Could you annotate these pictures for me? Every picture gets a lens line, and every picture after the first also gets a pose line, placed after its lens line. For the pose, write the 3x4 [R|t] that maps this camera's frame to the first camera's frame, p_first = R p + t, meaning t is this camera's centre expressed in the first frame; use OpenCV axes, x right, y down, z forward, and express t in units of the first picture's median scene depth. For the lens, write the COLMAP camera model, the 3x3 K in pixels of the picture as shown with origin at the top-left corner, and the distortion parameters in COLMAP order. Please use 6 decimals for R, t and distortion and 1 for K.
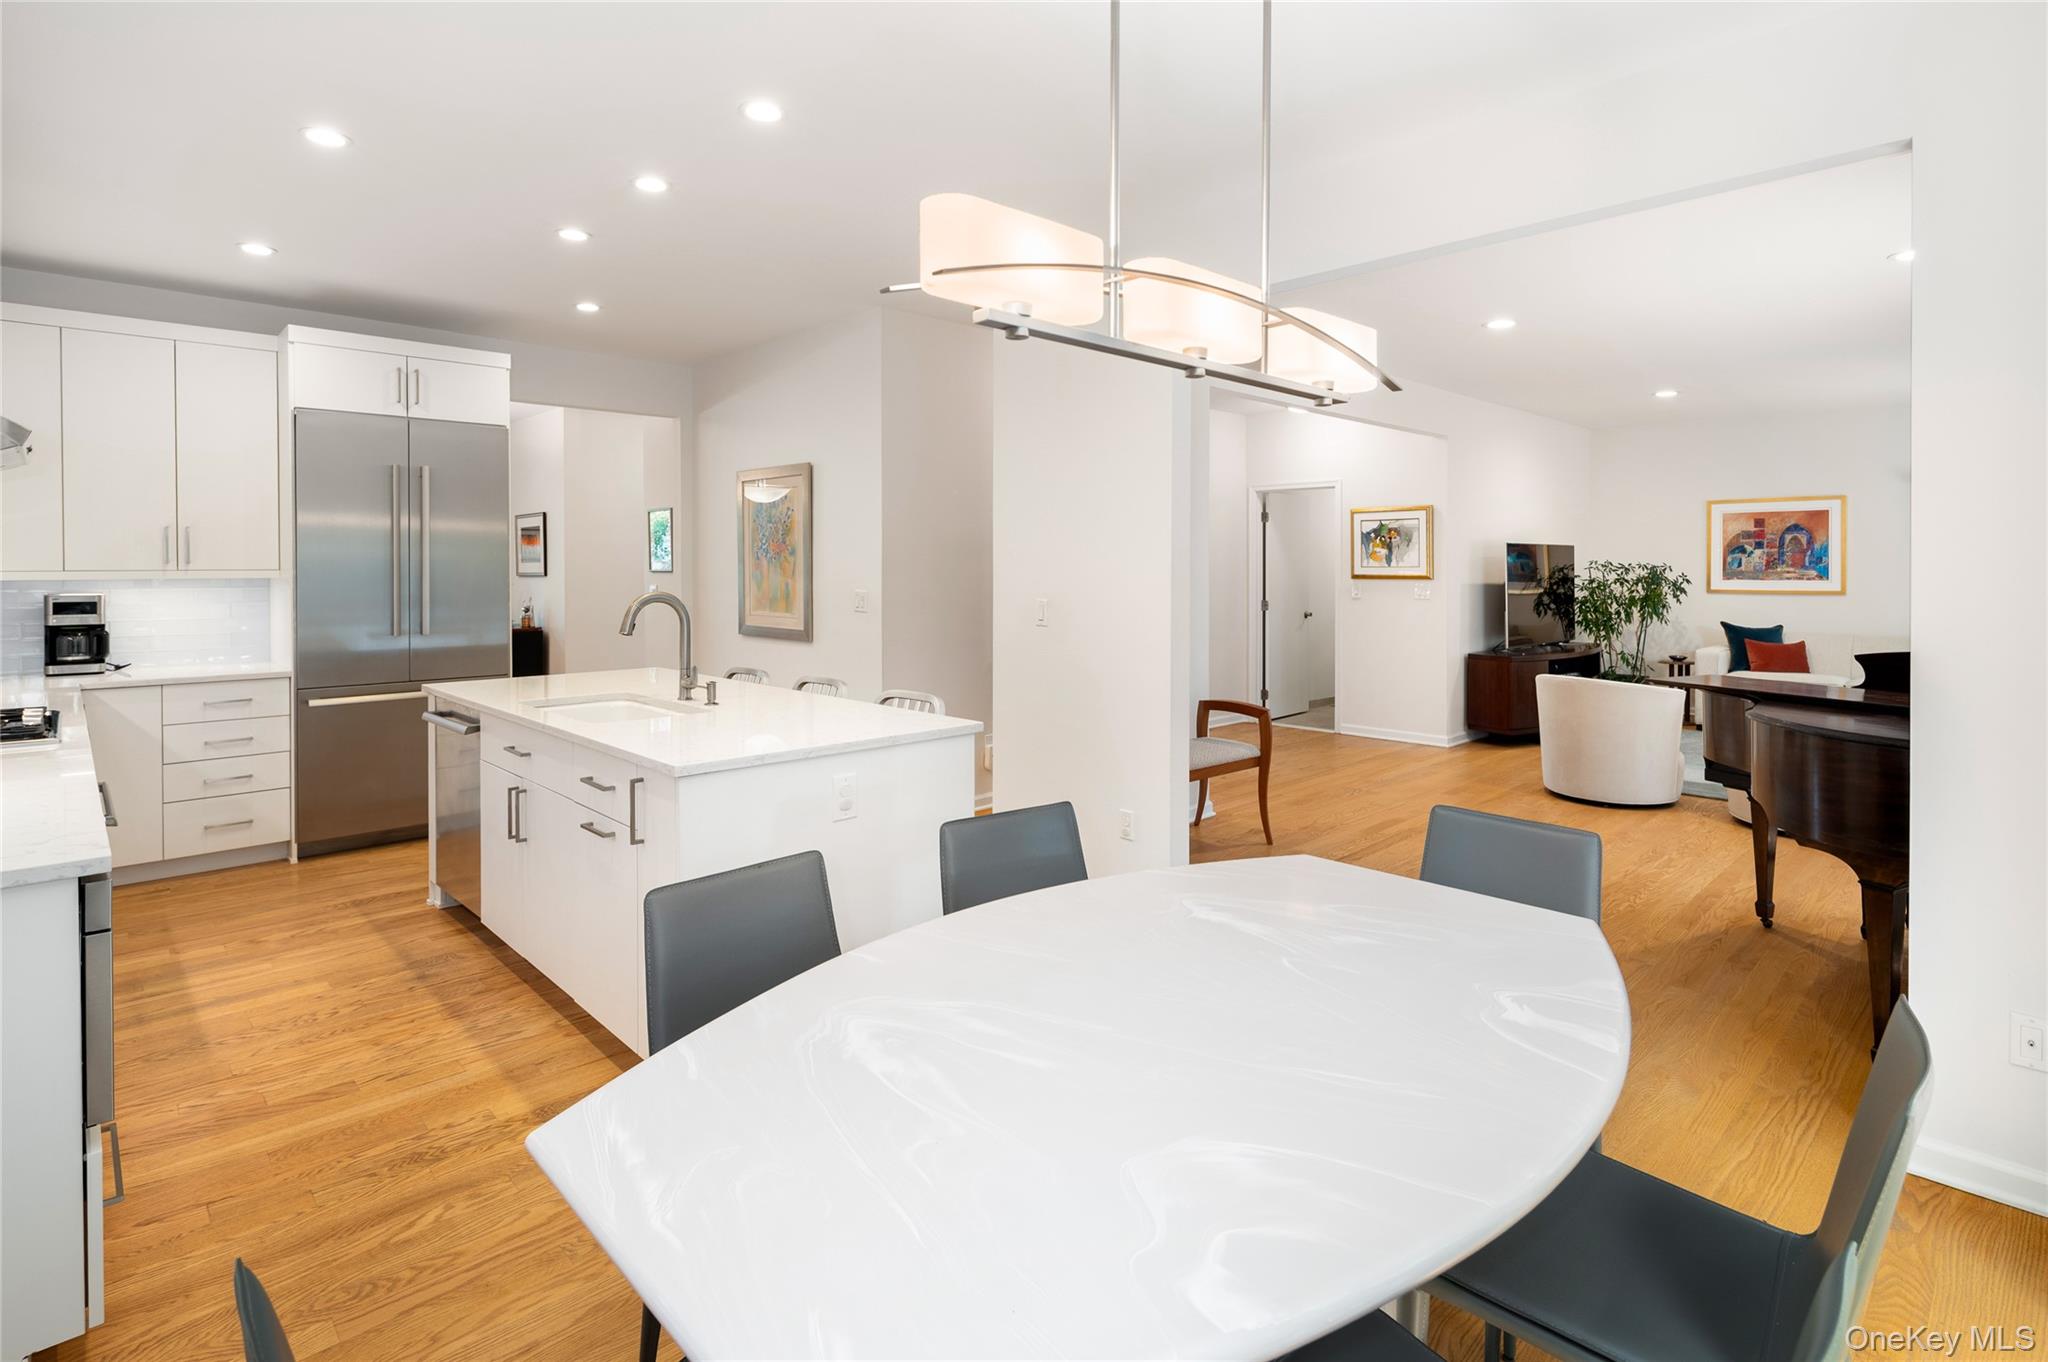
lens RADIAL K [[996.6, 0, 1032.8], [0, 996.6, 569.5], [0, 0, 1]] dist [-0.001106, -0.000024]
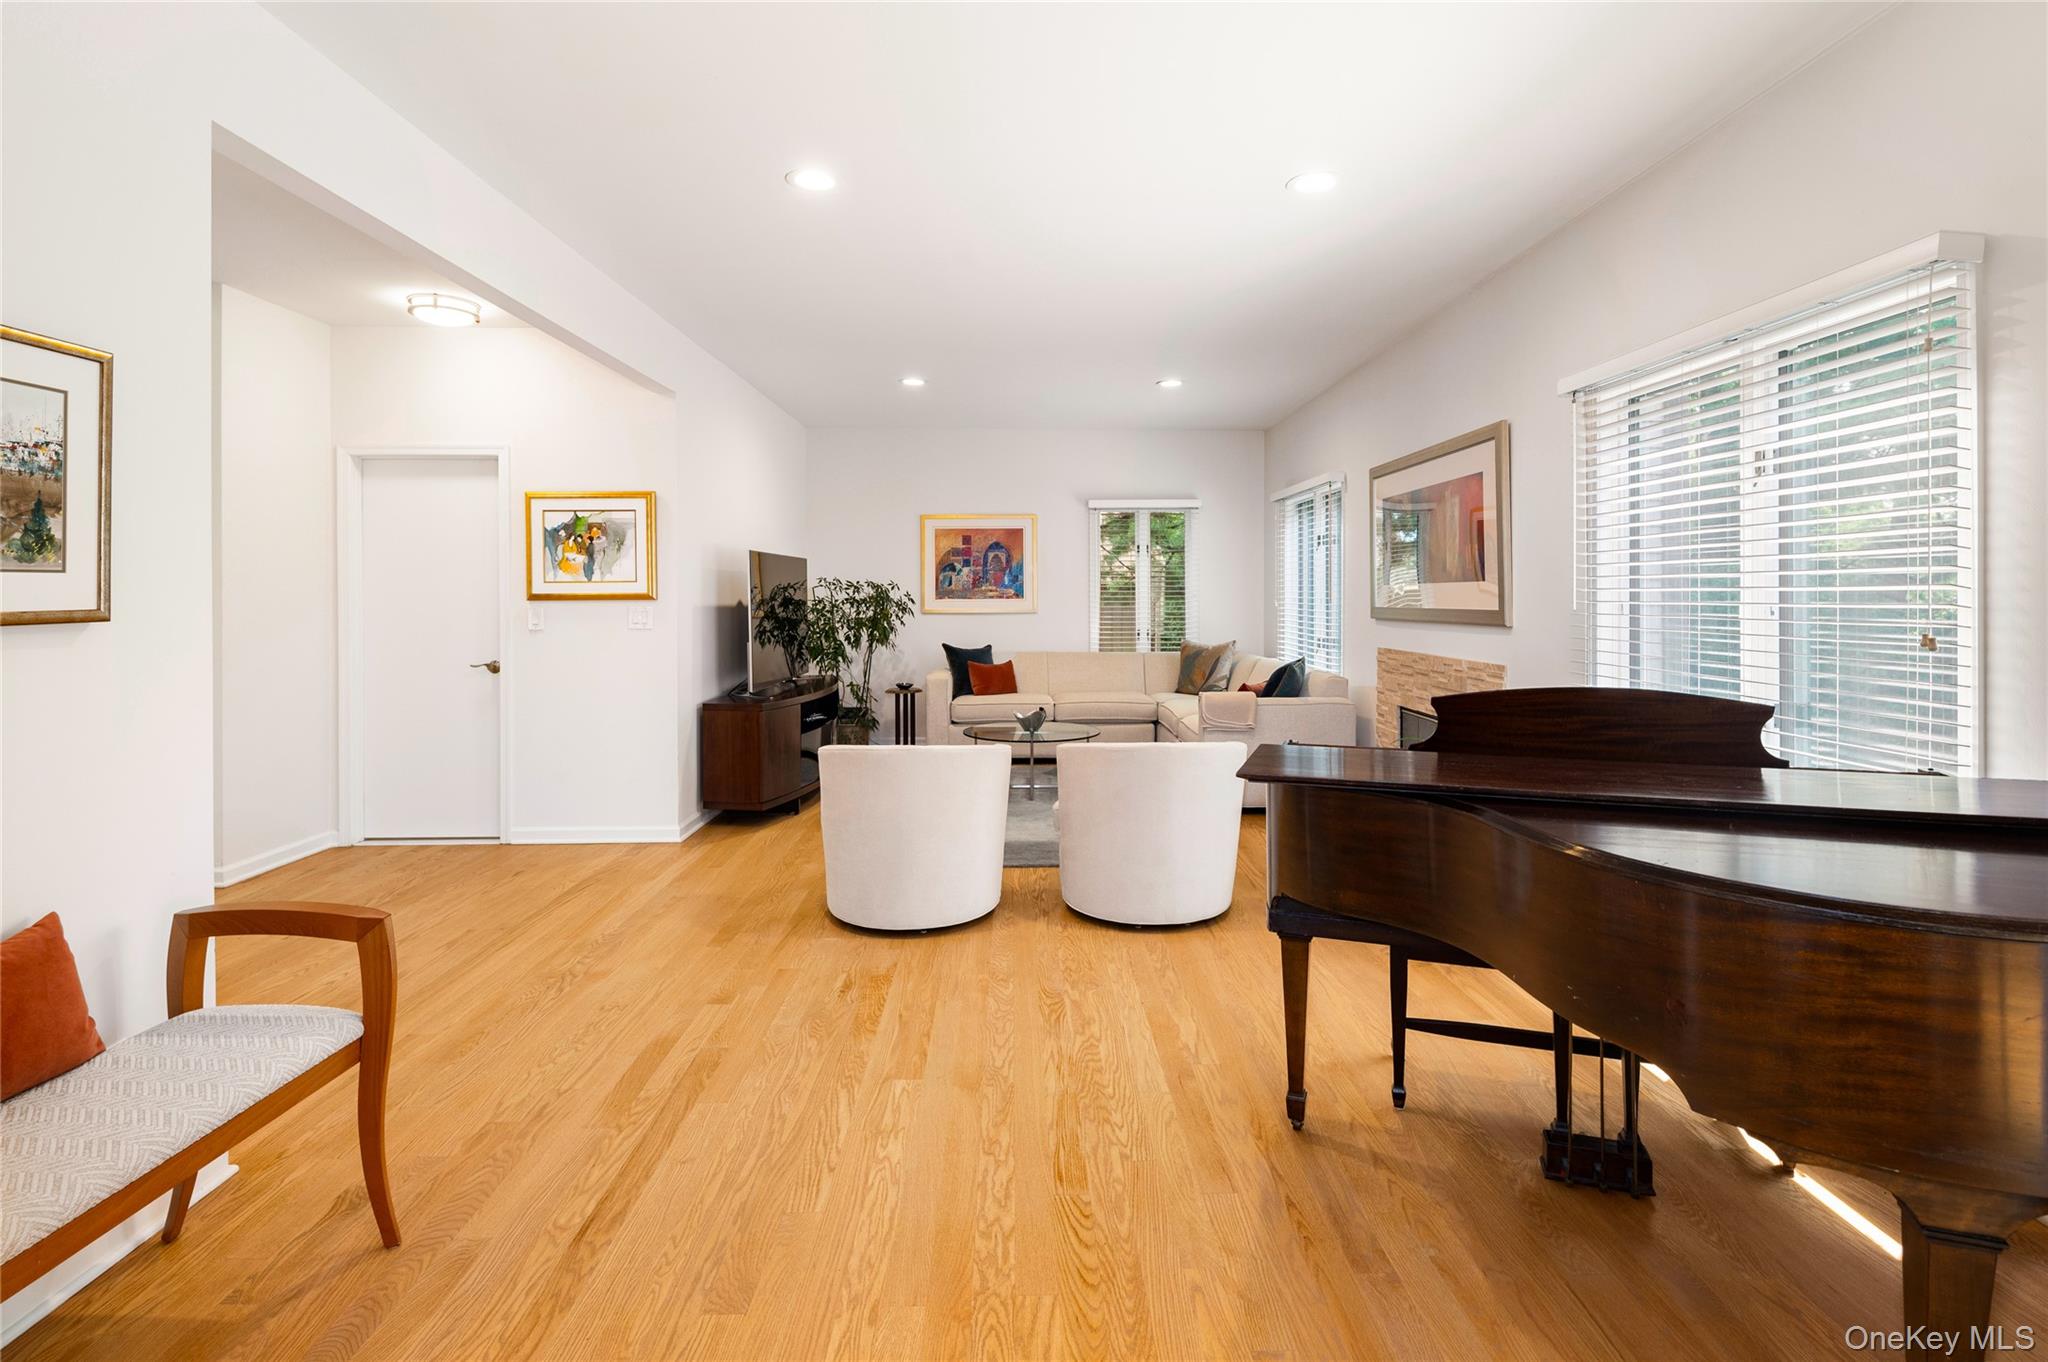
lens RADIAL K [[996.6, 0, 1025.1], [0, 996.6, 596.4], [0, 0, 1]] dist [-0.001106, -0.000024]
pose [[0.688990, -0.005209, 0.724752, 0.070108], [0.006259, 0.999980, 0.001237, 0.007456], [-0.724744, 0.003684, 0.689008, 0.303873]]
